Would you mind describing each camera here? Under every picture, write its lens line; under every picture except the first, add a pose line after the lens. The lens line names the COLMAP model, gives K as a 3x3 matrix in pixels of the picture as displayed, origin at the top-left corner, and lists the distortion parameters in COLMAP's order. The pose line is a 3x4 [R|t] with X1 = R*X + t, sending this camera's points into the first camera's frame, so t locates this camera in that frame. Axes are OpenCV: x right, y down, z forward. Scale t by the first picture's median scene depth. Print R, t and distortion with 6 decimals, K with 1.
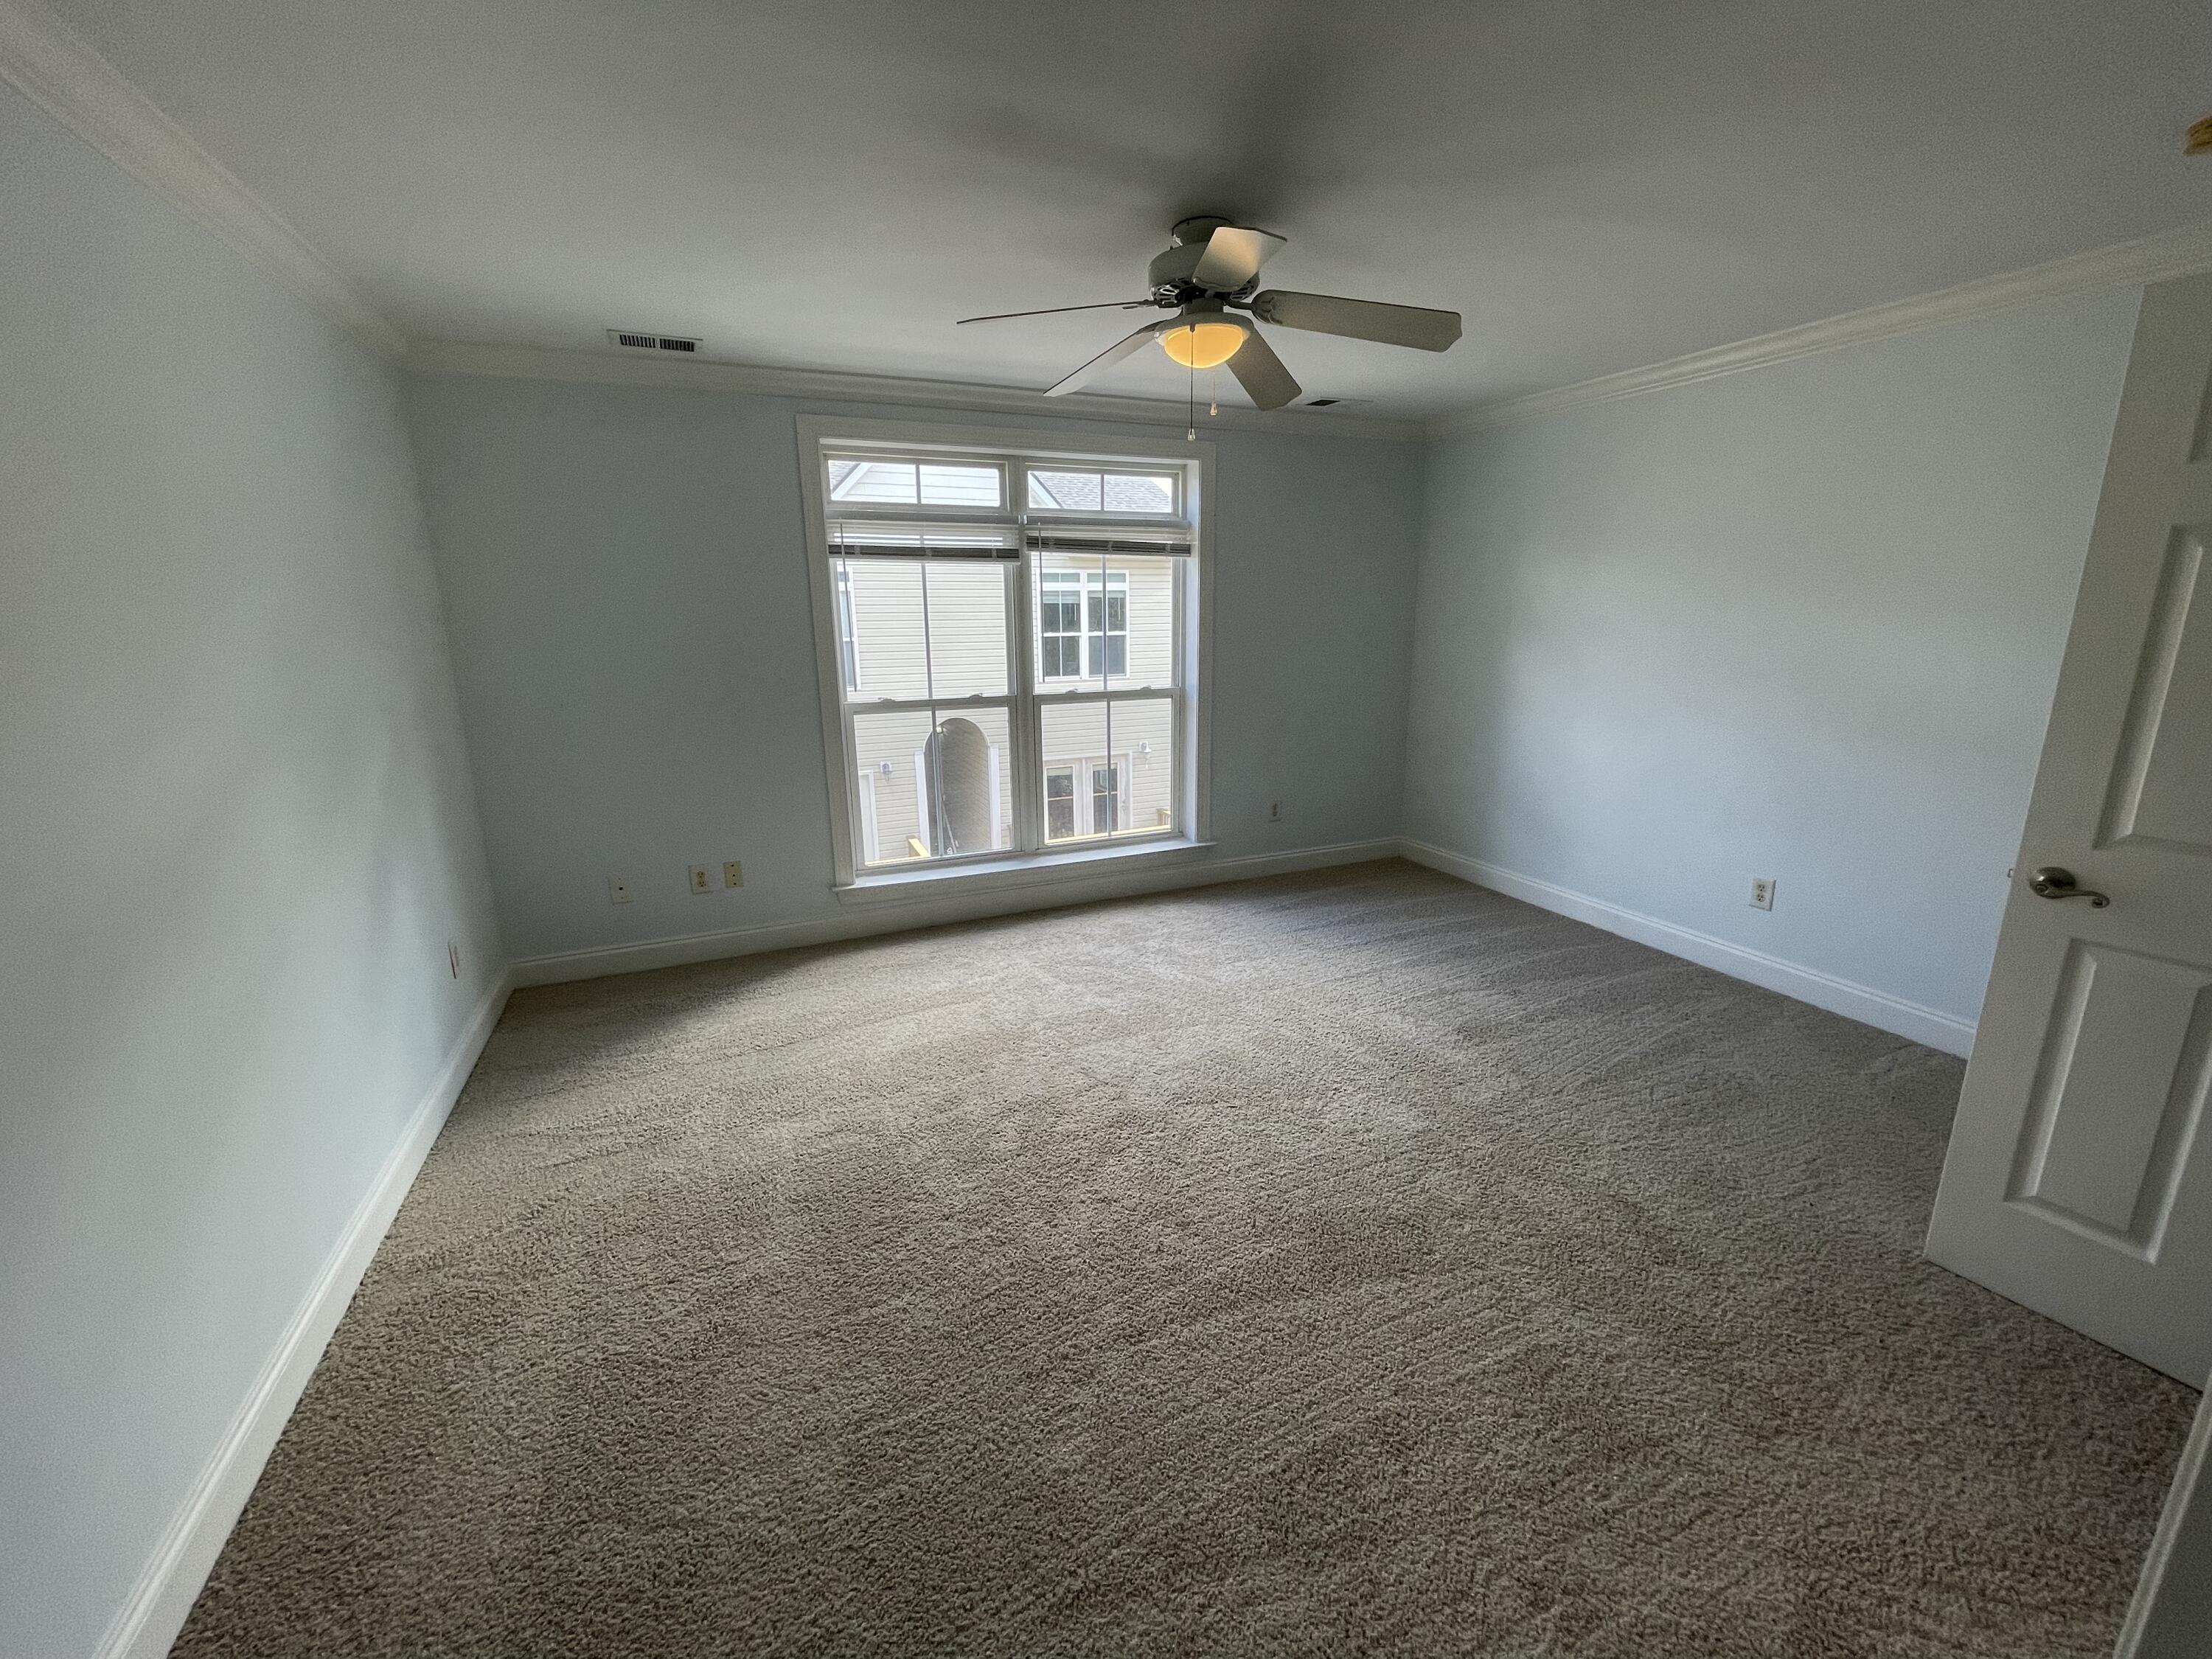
lens RADIAL K [[895.0, 0, 1101.1], [0, 895.0, 826.9], [0, 0, 1]] dist [-0.000119, -0.001953]
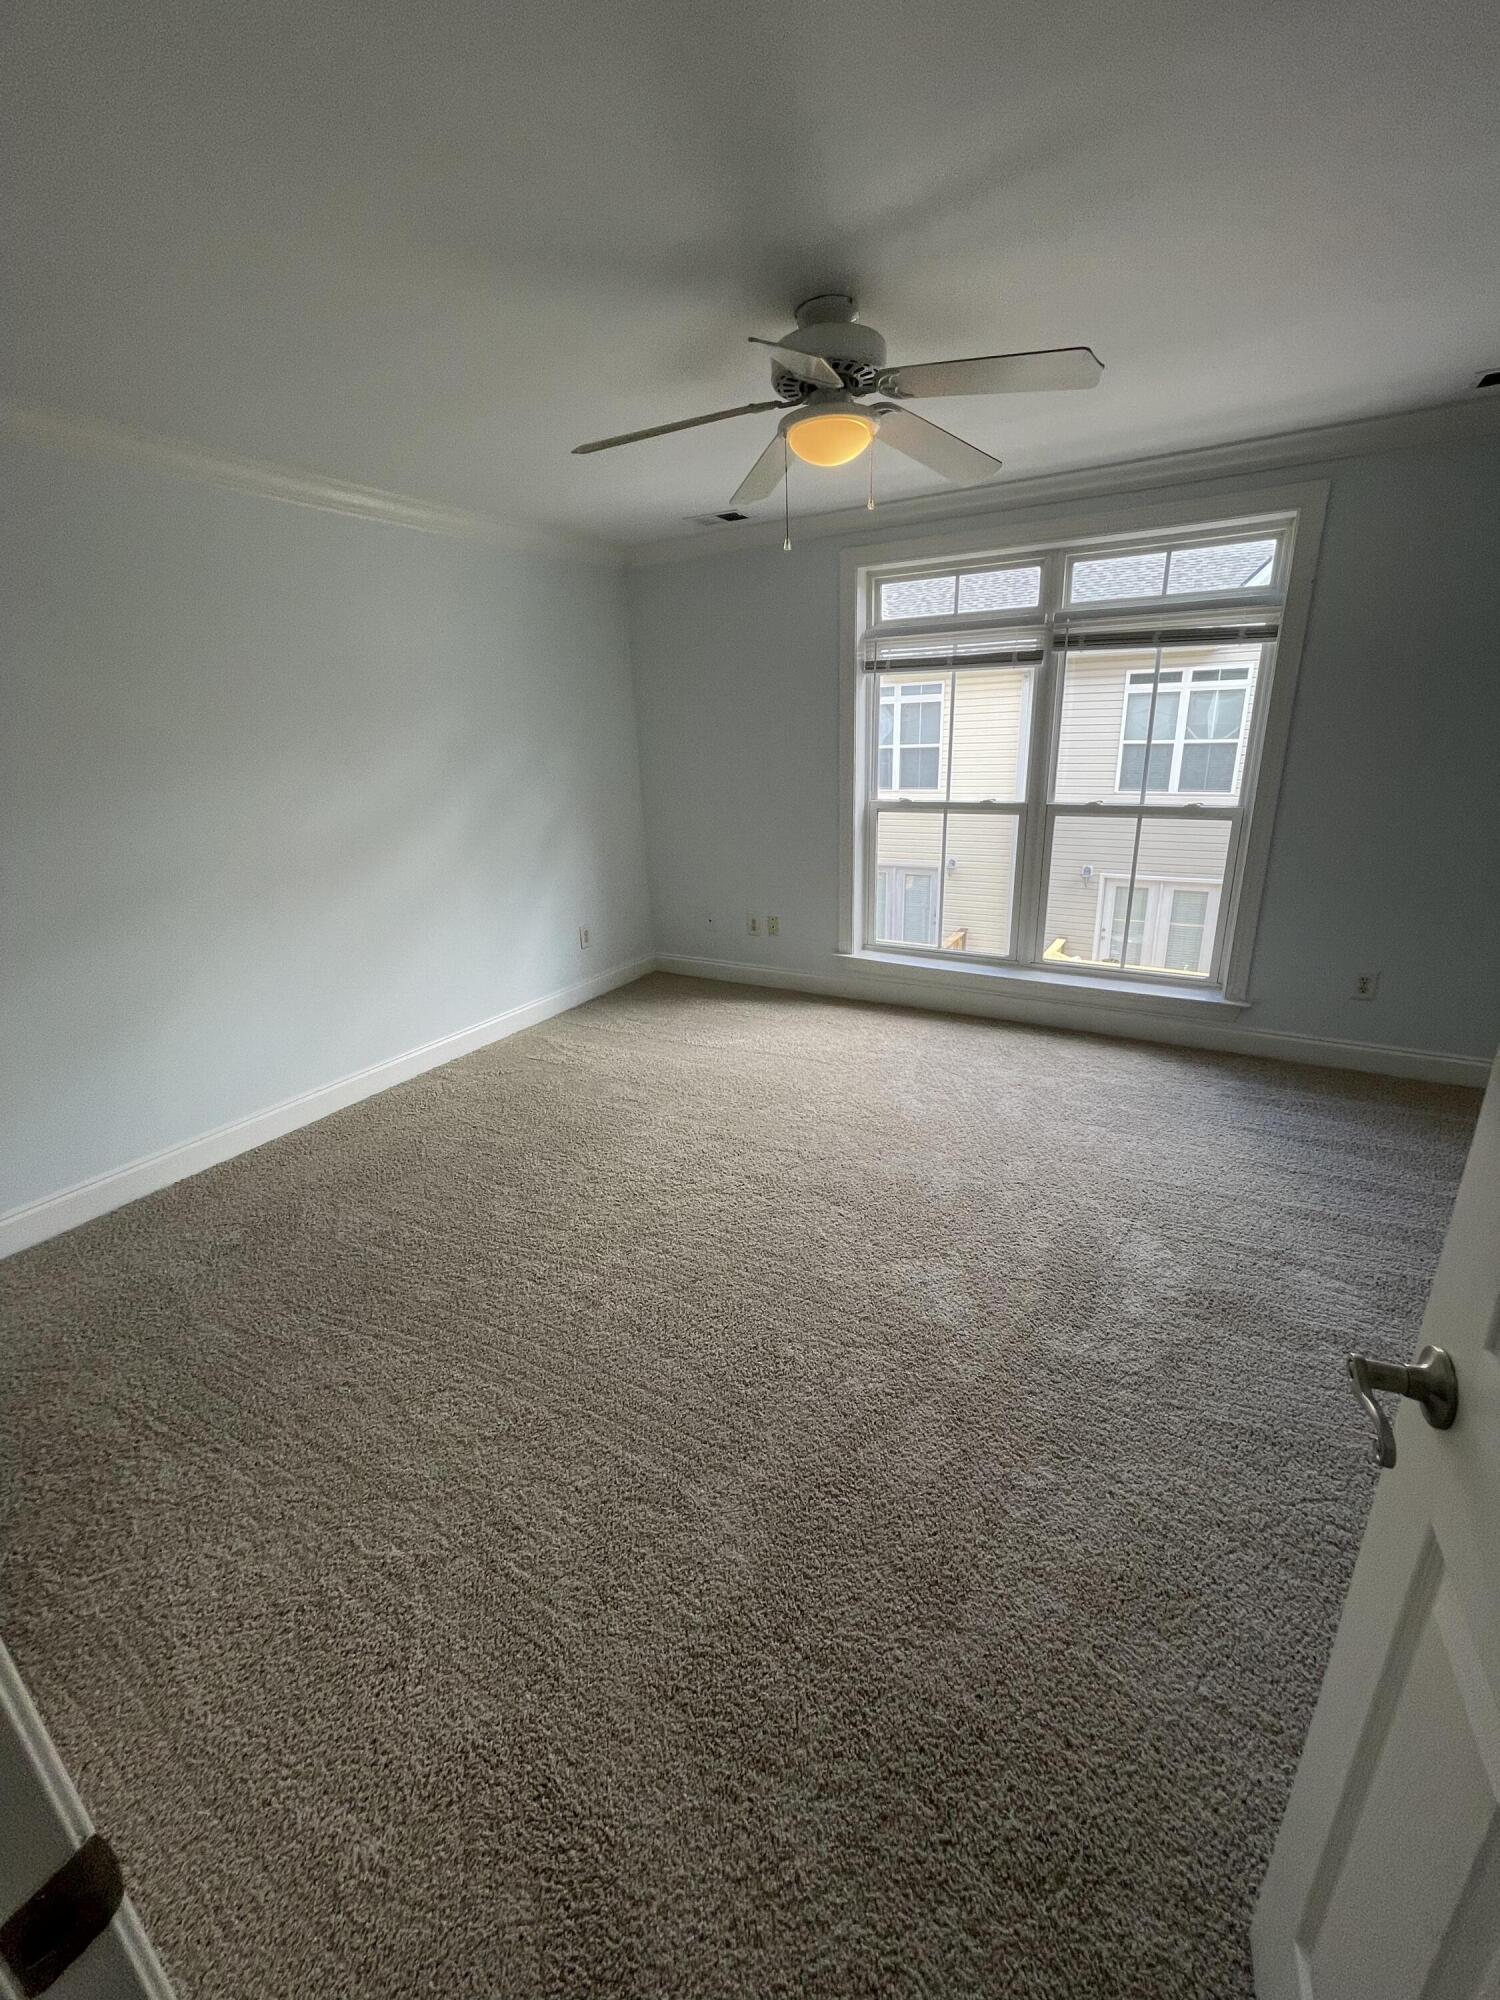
lens RADIAL K [[809.2, 0, 745.6], [0, 809.2, 996.0], [0, 0, 1]] dist [-0.000119, -0.001953]
pose [[0.599236, 0.246909, -0.761545, 0.474423], [-0.166619, 0.968886, 0.183026, -0.055597], [0.783041, 0.017212, 0.621731, 0.212598]]
